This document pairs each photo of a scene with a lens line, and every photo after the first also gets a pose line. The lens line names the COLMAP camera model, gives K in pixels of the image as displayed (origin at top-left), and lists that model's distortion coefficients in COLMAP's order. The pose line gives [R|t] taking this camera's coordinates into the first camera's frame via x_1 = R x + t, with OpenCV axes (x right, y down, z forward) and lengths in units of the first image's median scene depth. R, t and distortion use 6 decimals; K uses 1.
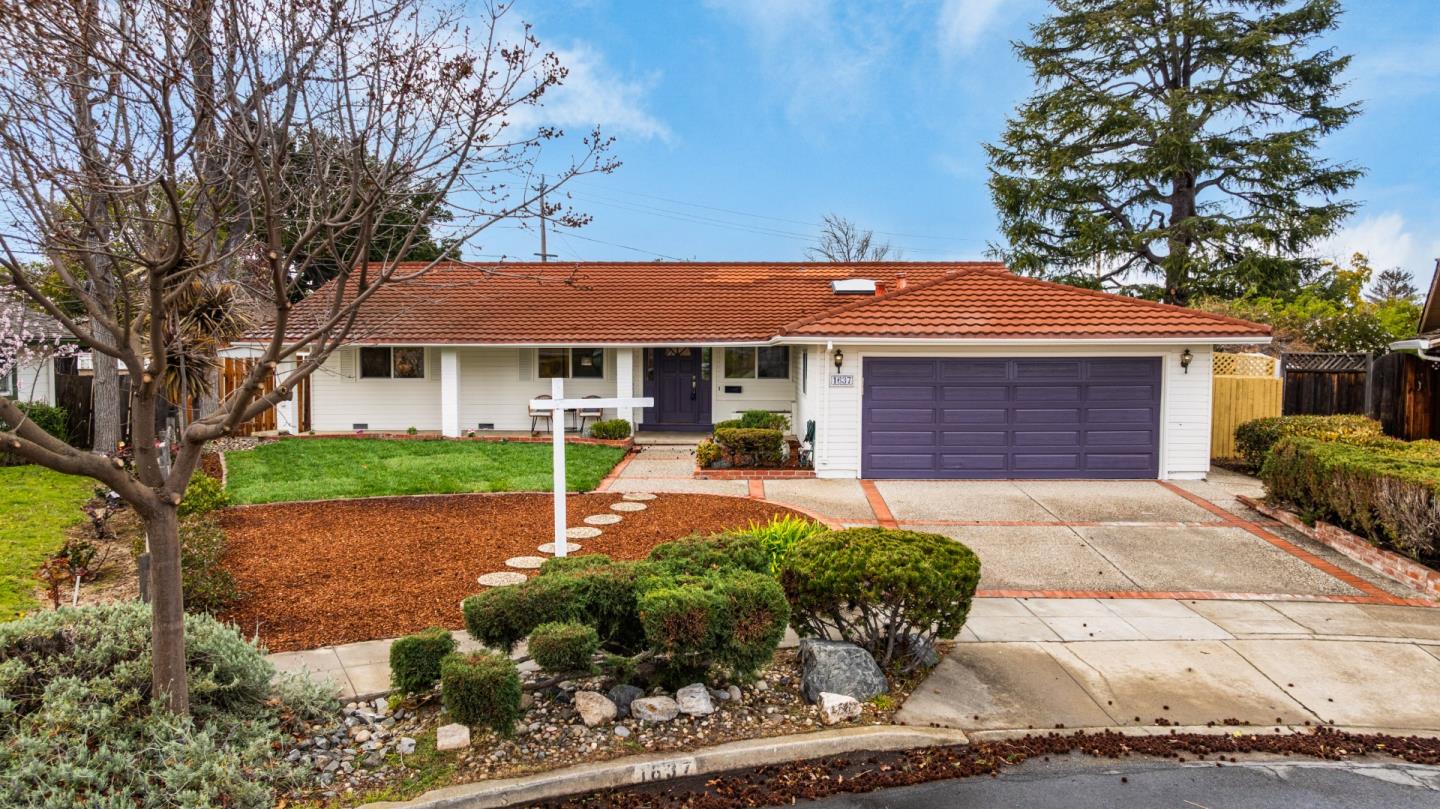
lens RADIAL K [[991.9, 0, 713.8], [0, 991.9, 398.8], [0, 0, 1]] dist [-0.019625, 0.006932]
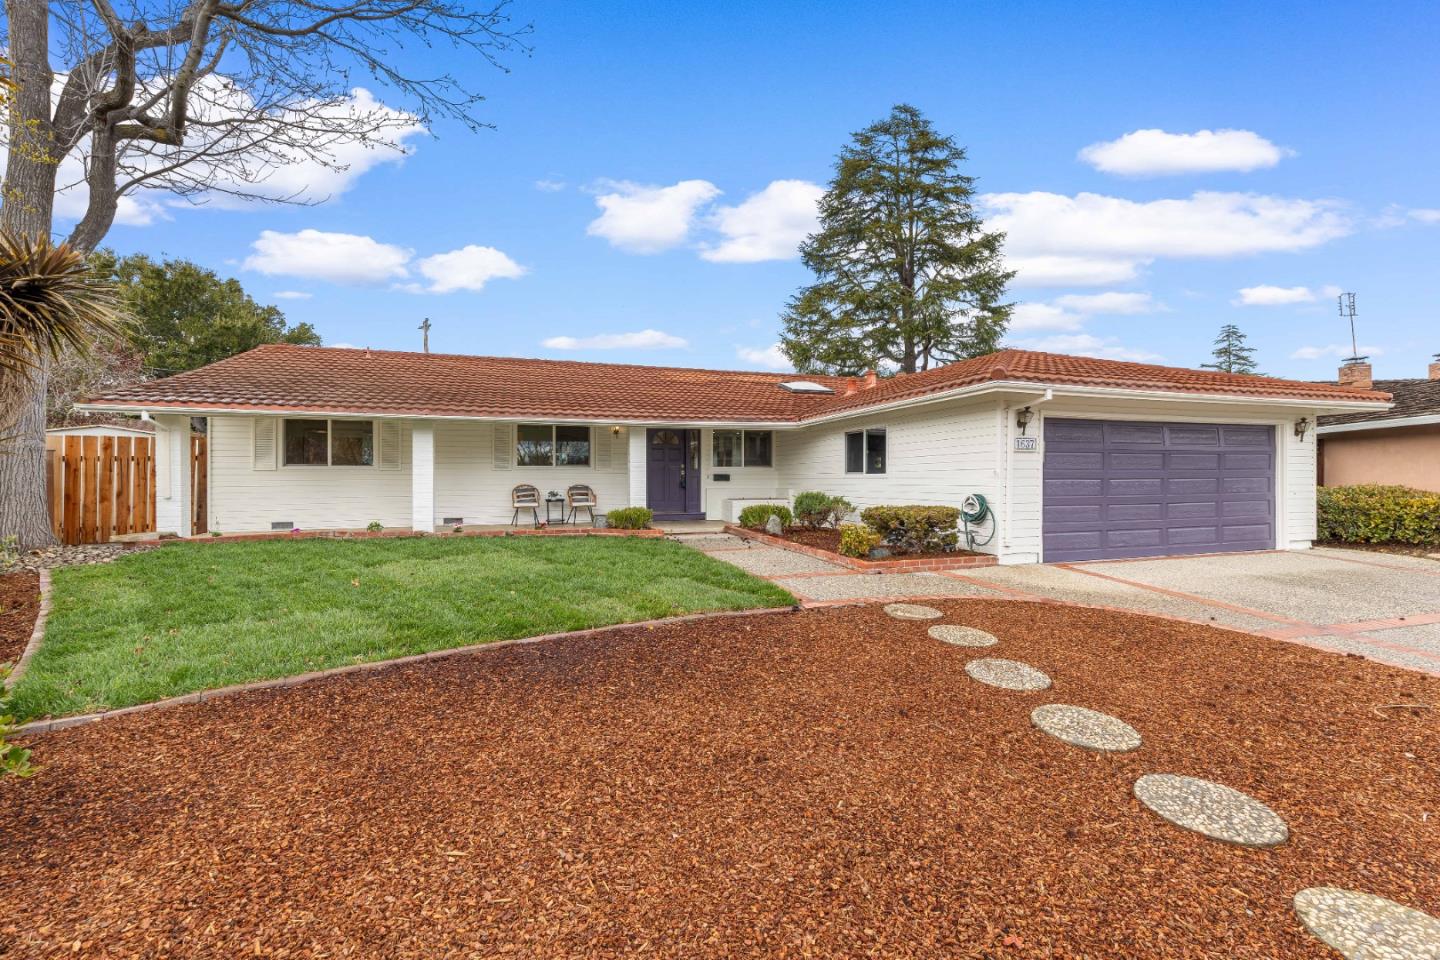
lens RADIAL K [[620.0, 0, 715.4], [0, 620.0, 478.1], [0, 0, 1]] dist [-0.000289, -0.000159]
pose [[0.943624, -0.002843, 0.331006, -0.282097], [0.019033, 0.998775, -0.045681, 0.028084], [-0.330470, 0.049405, 0.942522, 0.598880]]
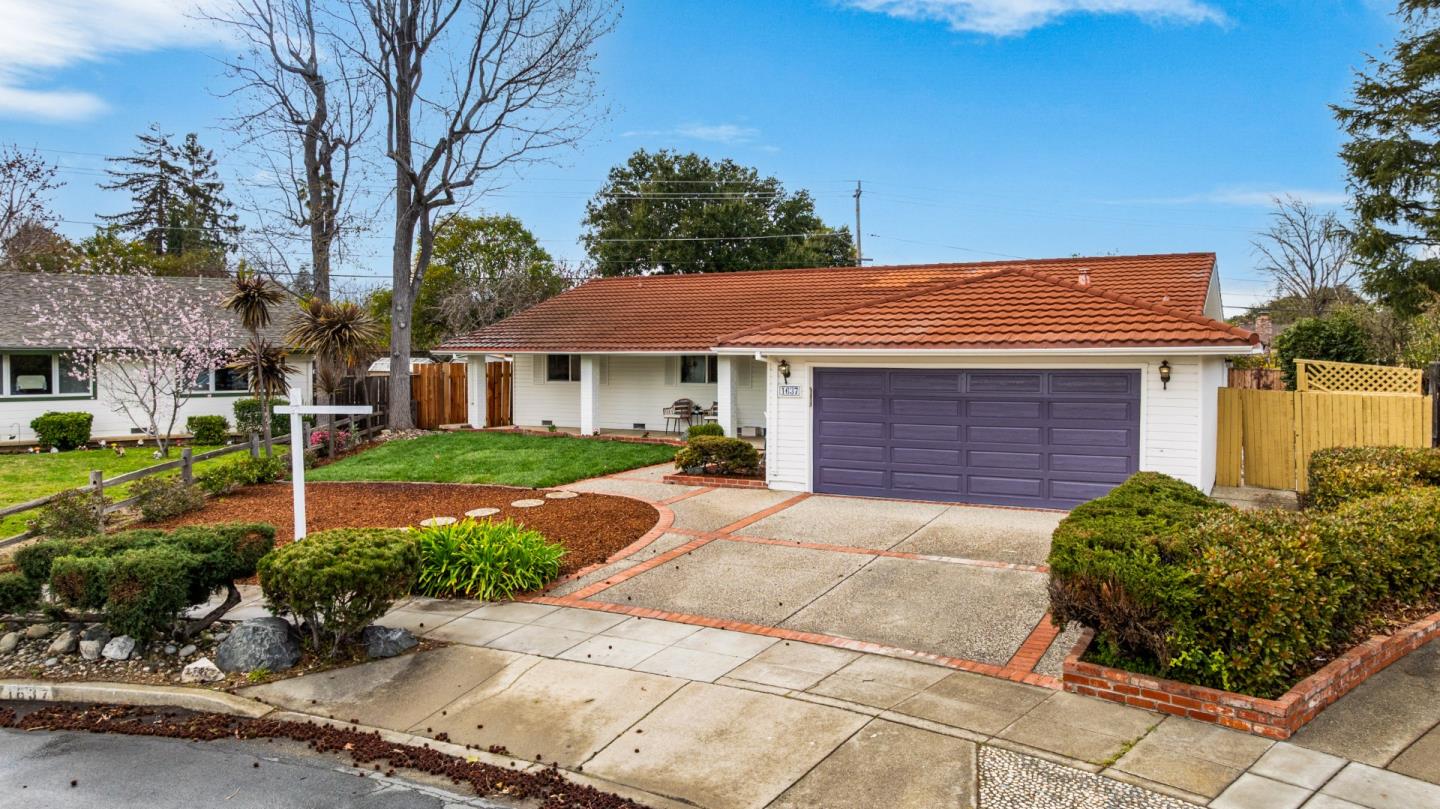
lens RADIAL K [[994.3, 0, 724.8], [0, 994.3, 369.8], [0, 0, 1]] dist [-0.021113, 0.001033]
pose [[0.892197, 0.006179, -0.451604, 0.514774], [-0.019001, 0.999535, -0.023864, -0.014931], [0.451246, 0.029873, 0.891899, 0.088827]]
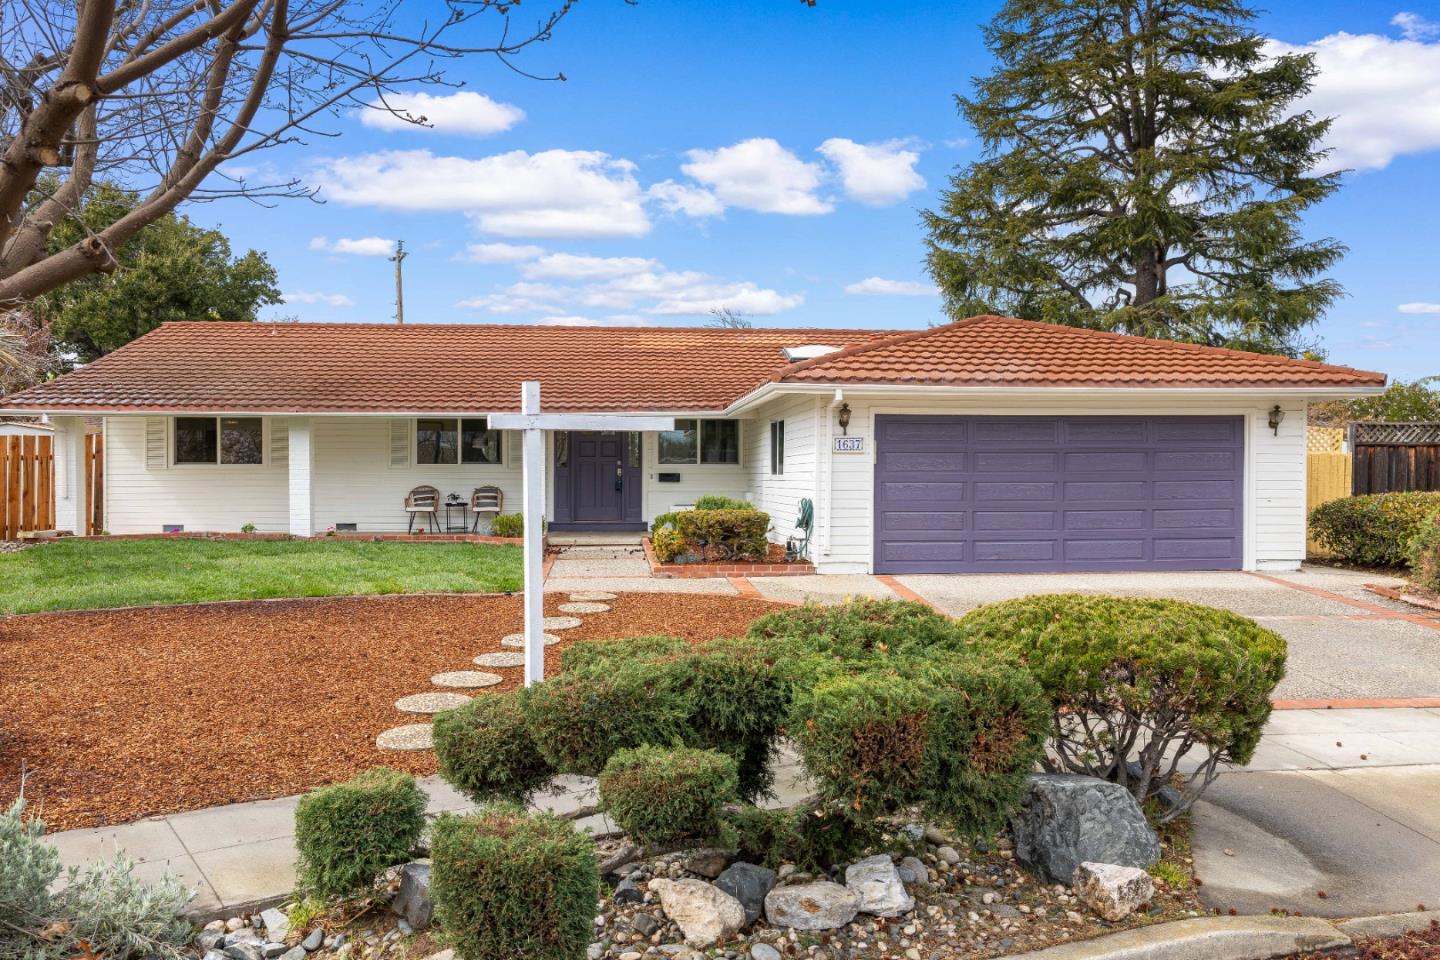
lens RADIAL K [[1117.5, 0, 708.3], [0, 1117.5, 484.2], [0, 0, 1]] dist [-0.002156, 0.007165]
pose [[0.993344, -0.002202, 0.115162, -0.075661], [0.006721, 0.999222, -0.038864, 0.044144], [-0.114987, 0.039380, 0.992586, 0.162385]]
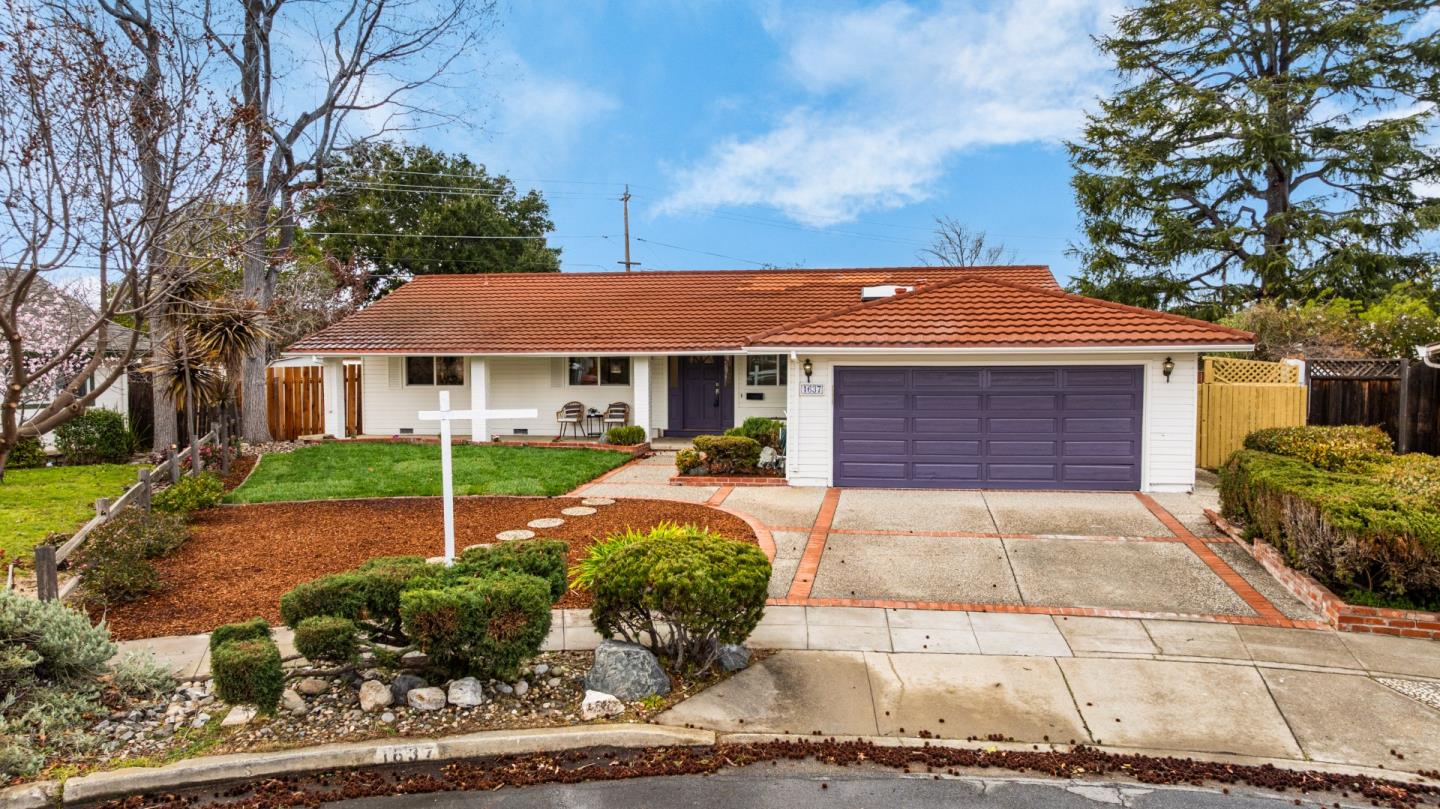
lens RADIAL K [[991.9, 0, 713.8], [0, 991.9, 398.8], [0, 0, 1]] dist [-0.019625, 0.006932]
pose [[0.991170, 0.001147, -0.132591, 0.163362], [-0.001532, 0.999995, -0.002799, -0.005909], [0.132587, 0.002977, 0.991167, -0.016010]]
